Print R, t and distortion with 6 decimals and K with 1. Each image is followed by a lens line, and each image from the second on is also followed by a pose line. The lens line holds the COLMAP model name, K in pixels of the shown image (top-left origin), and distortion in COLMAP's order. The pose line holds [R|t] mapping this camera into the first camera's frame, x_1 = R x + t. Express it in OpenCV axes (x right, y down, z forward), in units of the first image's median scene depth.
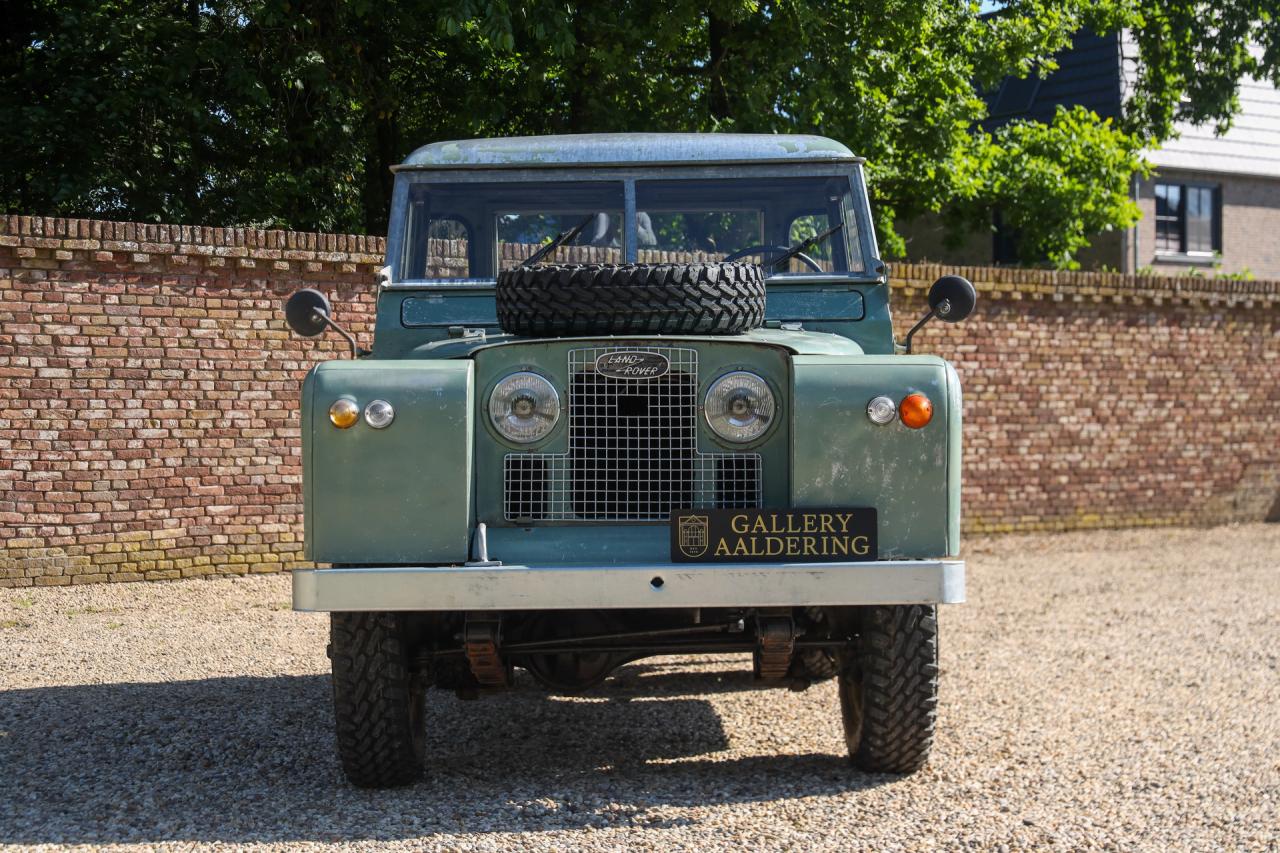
lens RADIAL K [[2142.0, 0, 659.4], [0, 2142.0, 429.2], [0, 0, 1]] dist [0.112244, 0.000000]
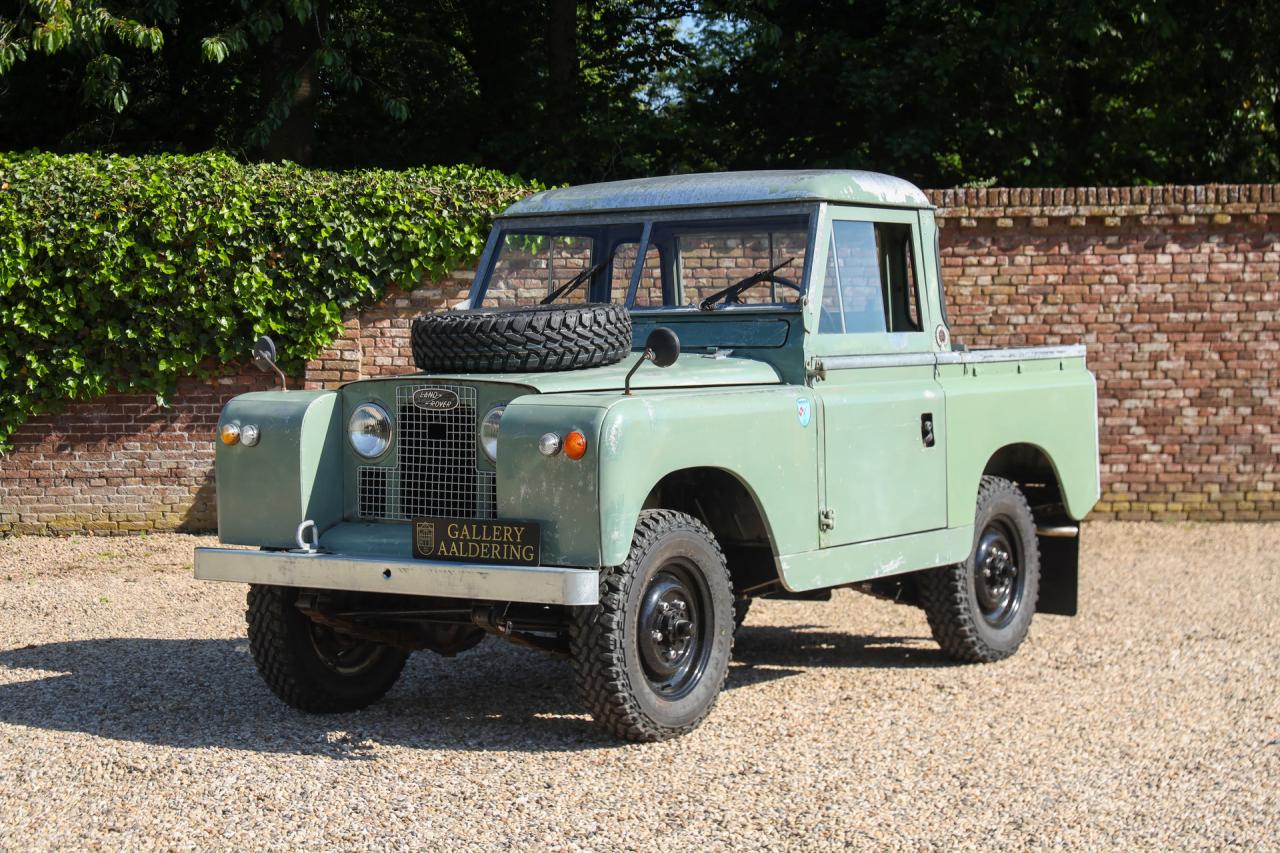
lens RADIAL K [[2367.4, 0, 659.8], [0, 2367.4, 437.3], [0, 0, 1]] dist [0.154522, 0.000000]
pose [[0.816803, 0.027553, -0.576258, 0.360436], [0.000658, 0.998814, 0.048689, -0.030264], [0.576916, -0.040149, 0.815816, -0.026272]]
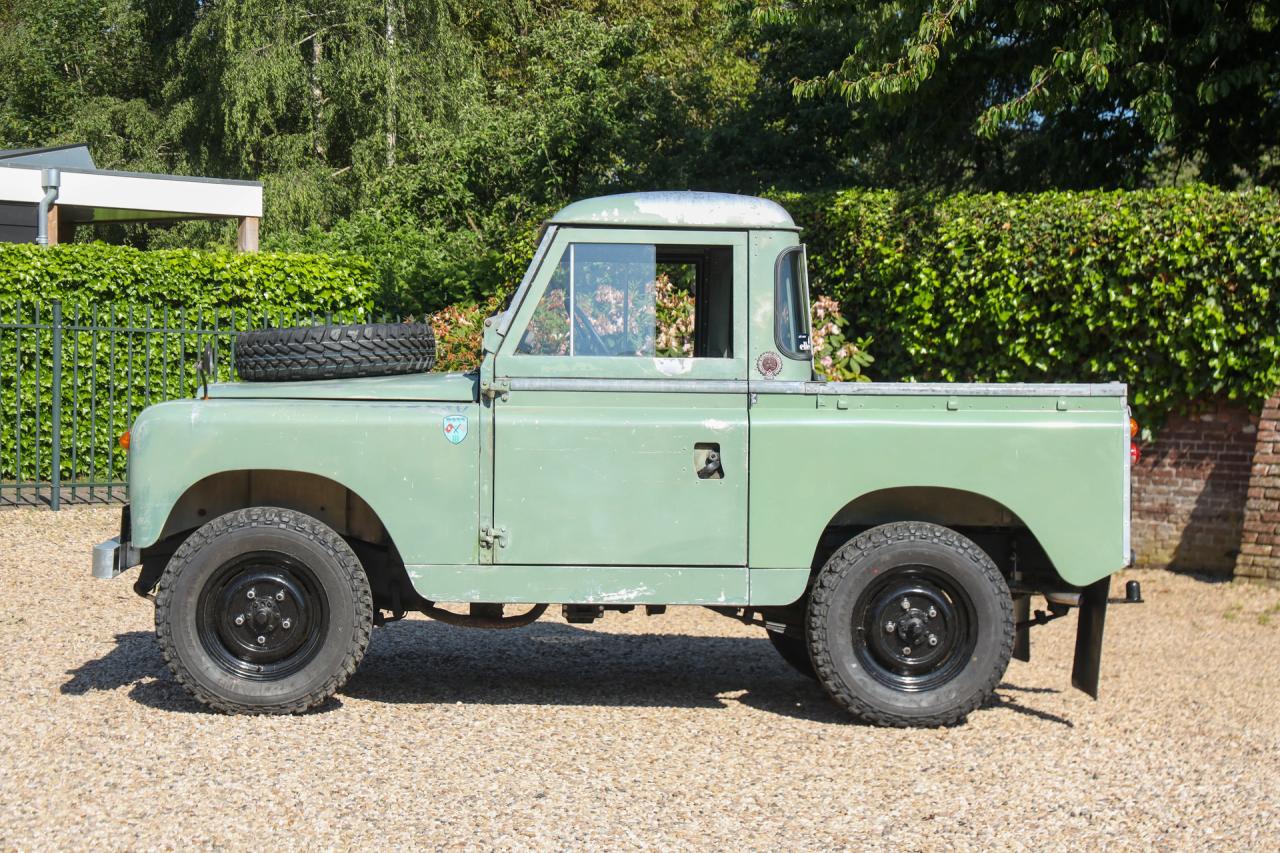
lens RADIAL K [[2473.9, 0, 658.9], [0, 2473.9, 422.8], [0, 0, 1]] dist [0.157455, 0.000000]
pose [[0.055708, 0.031631, -0.997946, 0.682742], [-0.019195, 0.999347, 0.030604, -0.029960], [0.998263, 0.017451, 0.056279, 0.483422]]
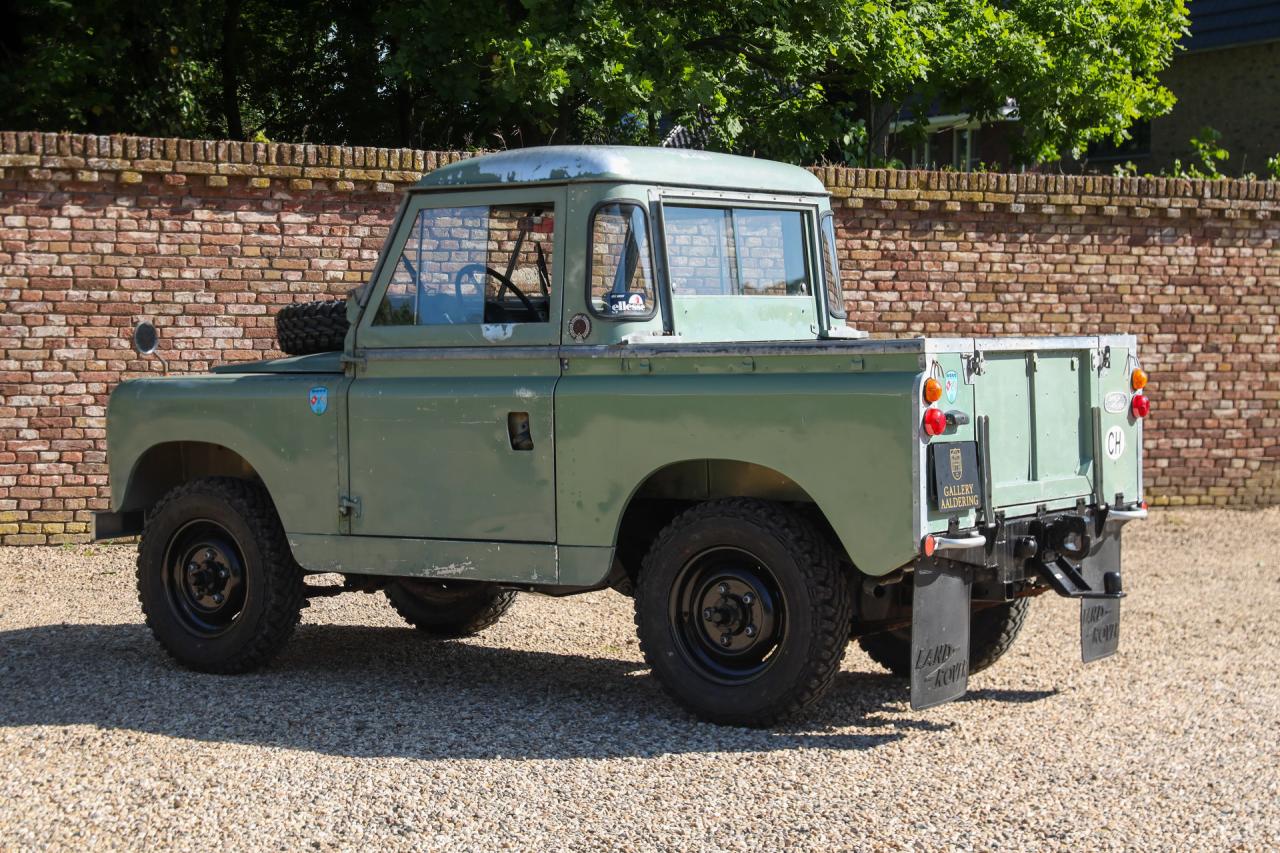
lens RADIAL K [[2367.4, 0, 654.7], [0, 2367.4, 419.5], [0, 0, 1]] dist [0.154522, 0.000000]
pose [[0.980311, 0.027690, -0.195506, 0.305293], [-0.018854, 0.998721, 0.046914, -0.031521], [0.196555, -0.042304, 0.979580, 0.187523]]
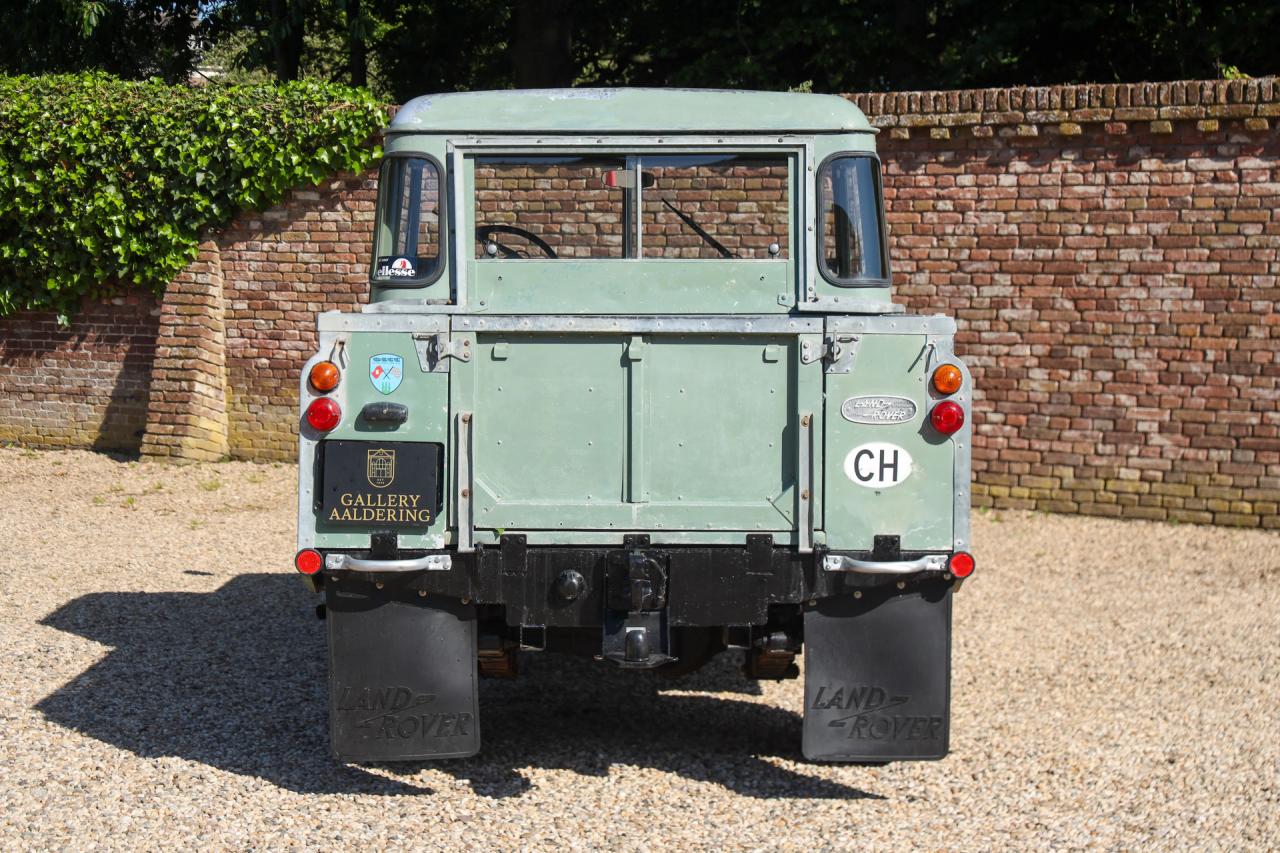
lens RADIAL K [[2313.2, 0, 659.0], [0, 2313.2, 439.7], [0, 0, 1]] dist [0.146798, 0.000000]
pose [[0.402718, 0.089416, -0.910946, 0.669824], [-0.010172, 0.995593, 0.093227, -0.043109], [0.915268, -0.028278, 0.401852, 0.592304]]
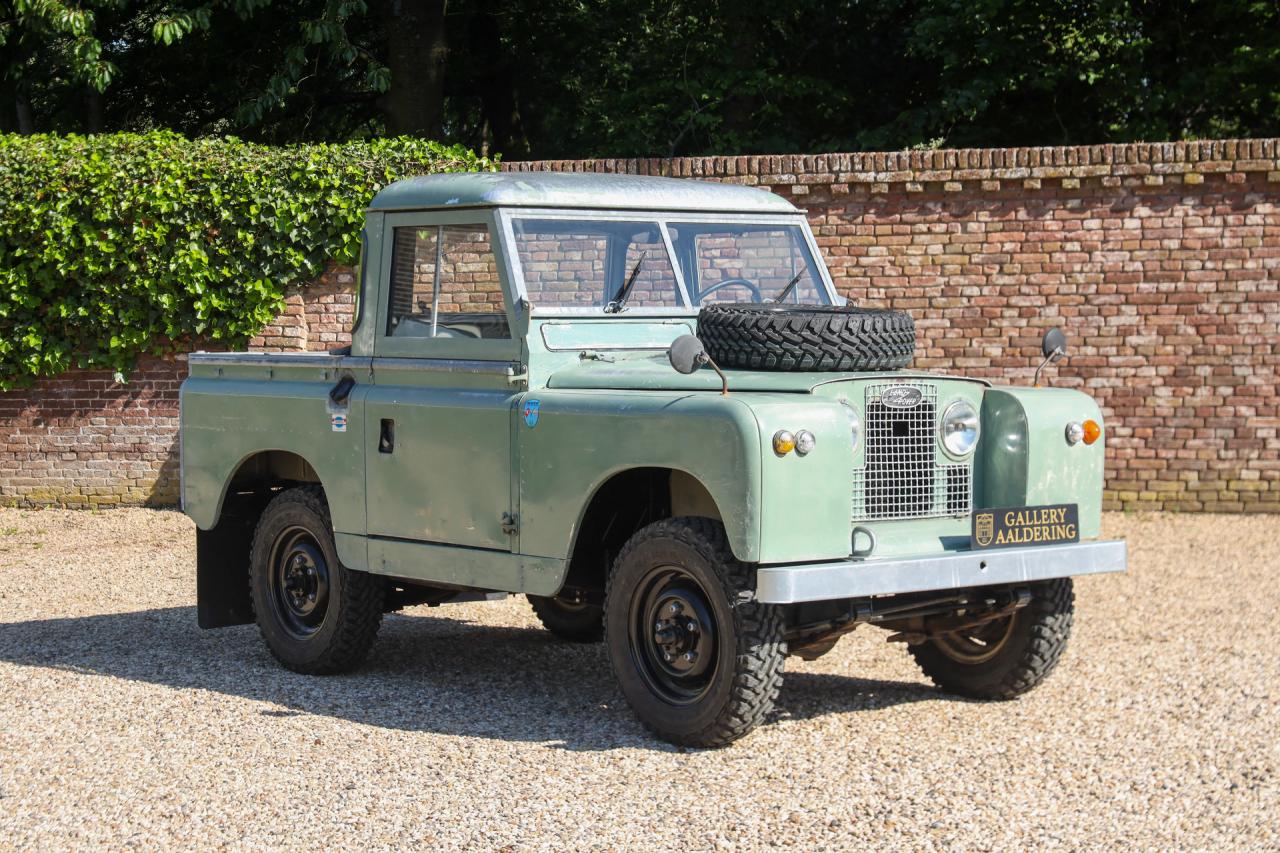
lens RADIAL K [[2473.9, 0, 670.6], [0, 2473.9, 437.5], [0, 0, 1]] dist [0.157455, 0.000000]
pose [[0.640418, 0.049209, -0.766448, 0.613177], [0.010652, 0.997280, 0.072929, -0.048798], [0.767953, -0.054869, 0.638152, 0.206299]]
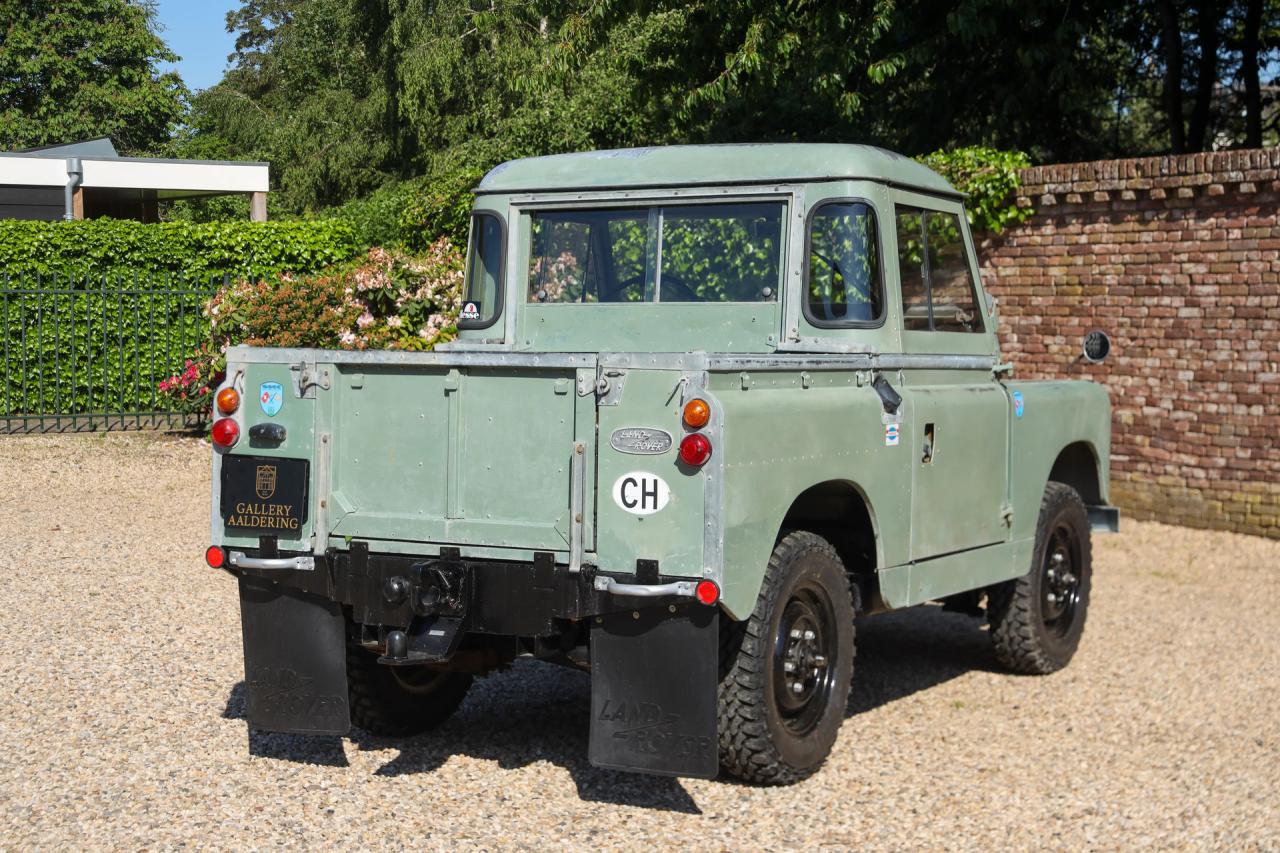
lens RADIAL K [[2142.0, 0, 669.7], [0, 2142.0, 442.0], [0, 0, 1]] dist [0.112244, 0.000000]
pose [[-0.102930, 0.074169, -0.991920, 0.709403], [0.002074, 0.997230, 0.074351, -0.039962], [0.994686, 0.005596, -0.102799, 0.846423]]
